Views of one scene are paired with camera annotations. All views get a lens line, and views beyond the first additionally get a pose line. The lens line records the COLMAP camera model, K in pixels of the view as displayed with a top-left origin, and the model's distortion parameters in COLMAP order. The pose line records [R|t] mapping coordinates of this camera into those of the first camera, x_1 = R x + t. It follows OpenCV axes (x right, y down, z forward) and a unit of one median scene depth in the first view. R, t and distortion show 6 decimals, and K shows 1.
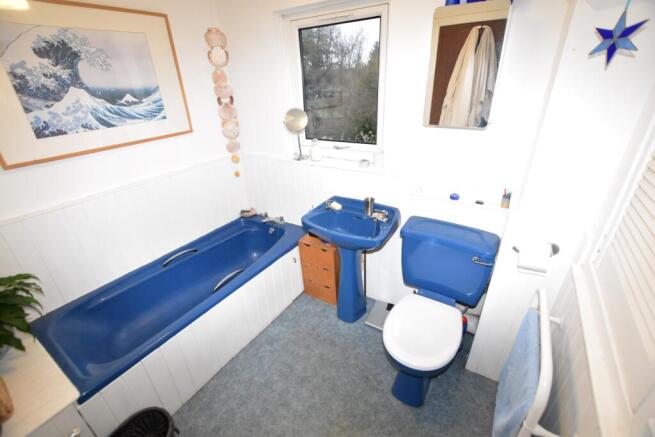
lens RADIAL K [[289.3, 0, 327.5], [0, 289.3, 218.5], [0, 0, 1]] dist [-0.003320, -0.000476]
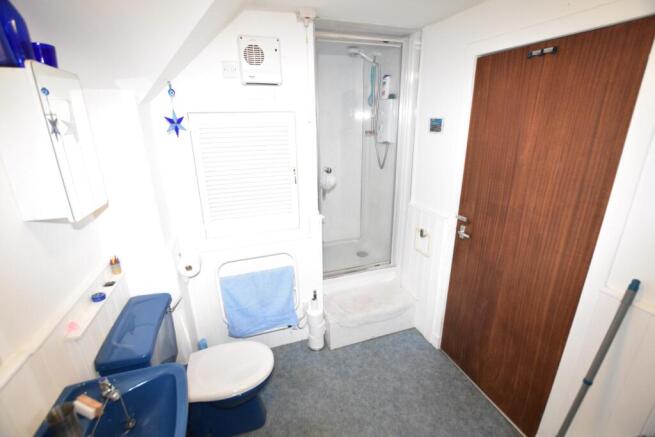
lens RADIAL K [[289.3, 0, 327.5], [0, 289.3, 218.5], [0, 0, 1]] dist [-0.003320, -0.000476]
pose [[-0.781062, -0.147525, 0.606777, -0.656911], [0.315384, 0.745461, 0.587214, -0.672326], [-0.538957, 0.650019, -0.535724, 1.308647]]
